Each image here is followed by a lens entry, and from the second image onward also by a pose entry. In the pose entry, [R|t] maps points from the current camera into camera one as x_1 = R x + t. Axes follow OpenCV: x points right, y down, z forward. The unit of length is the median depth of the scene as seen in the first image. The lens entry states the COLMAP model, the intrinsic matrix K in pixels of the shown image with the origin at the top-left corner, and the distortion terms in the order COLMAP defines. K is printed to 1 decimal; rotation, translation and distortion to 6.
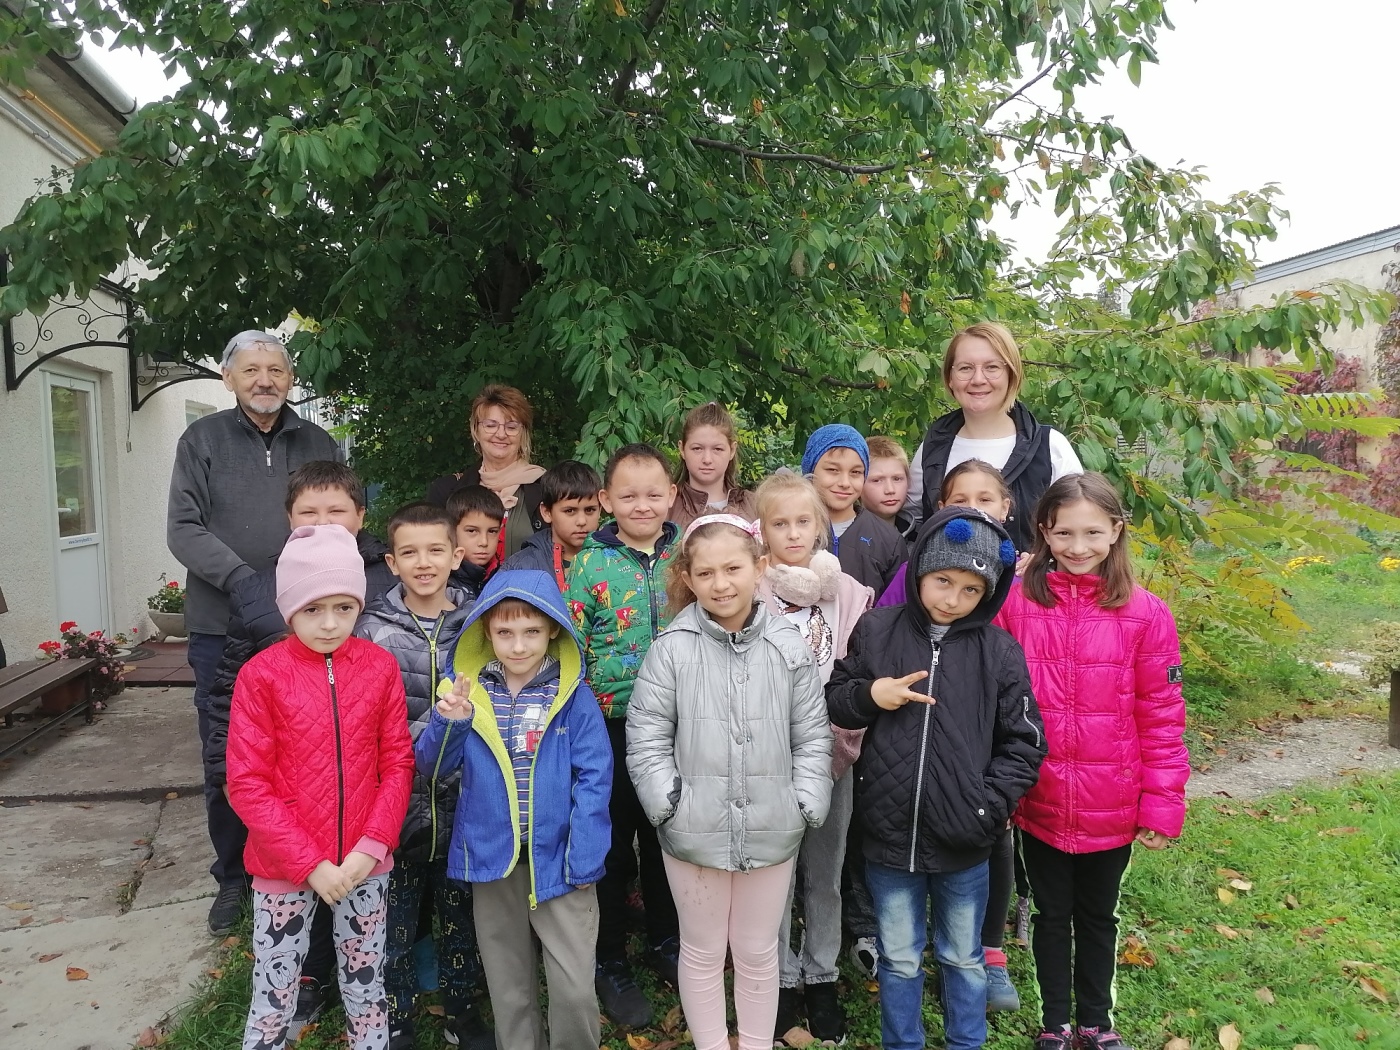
lens RADIAL K [[1089.5, 0, 695.9], [0, 1089.5, 472.0], [0, 0, 1]] dist [0.091893, -0.127532]
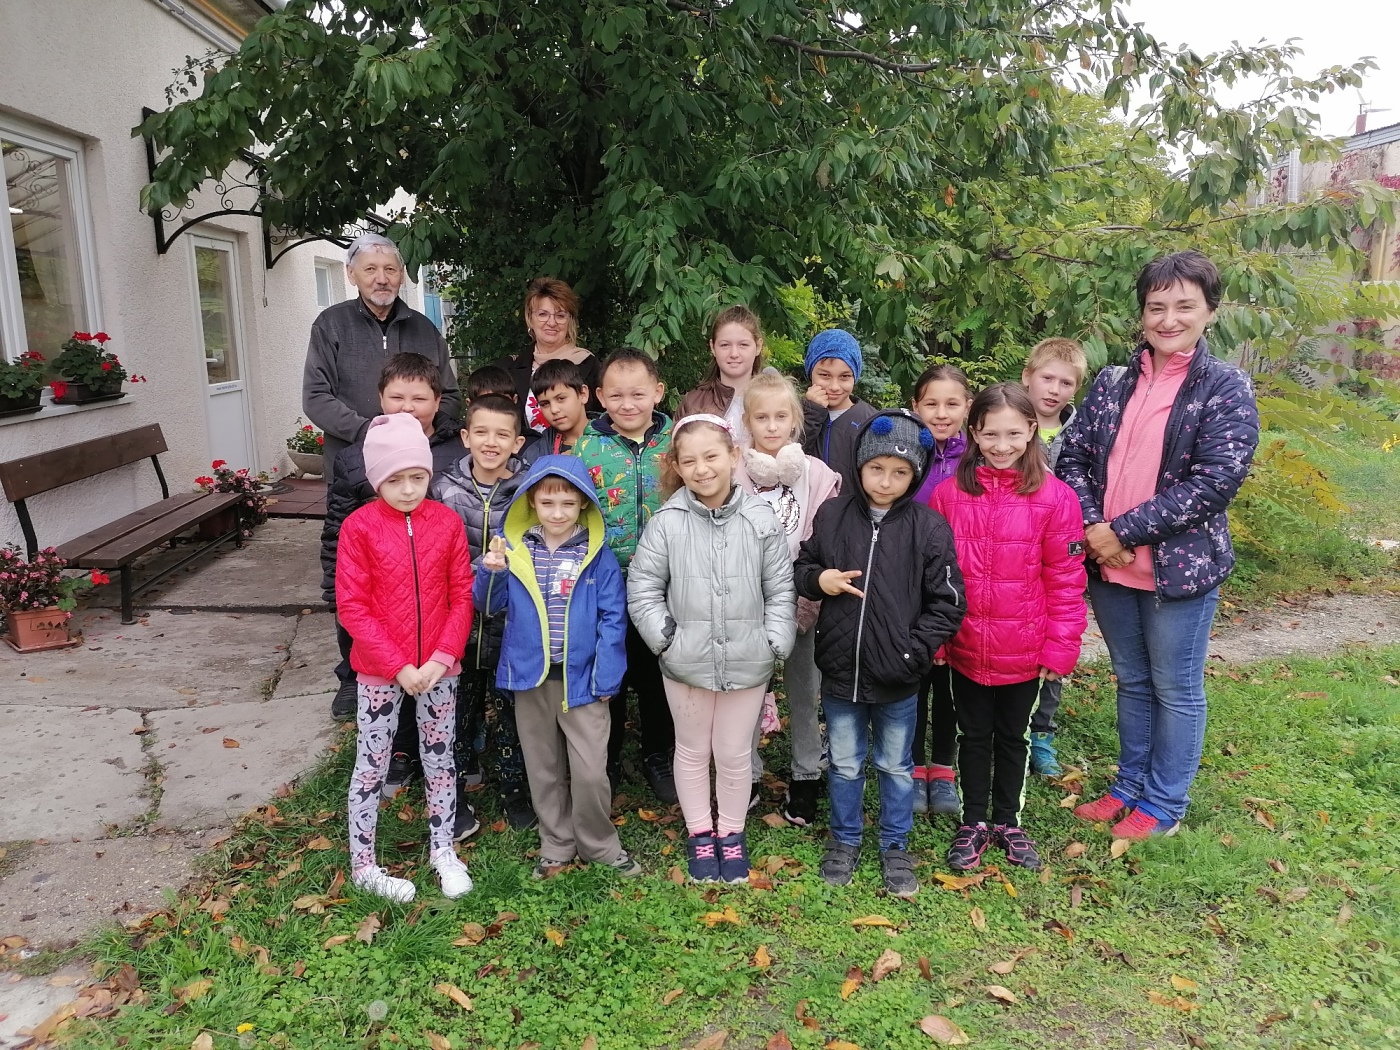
lens RADIAL K [[1089.5, 0, 695.9], [0, 1089.5, 472.0], [0, 0, 1]] dist [0.091893, -0.127532]
pose [[0.993741, 0.035662, -0.105863, 0.085667], [-0.020644, 0.989978, 0.139703, -0.041112], [0.109784, -0.136643, 0.984518, -0.136081]]
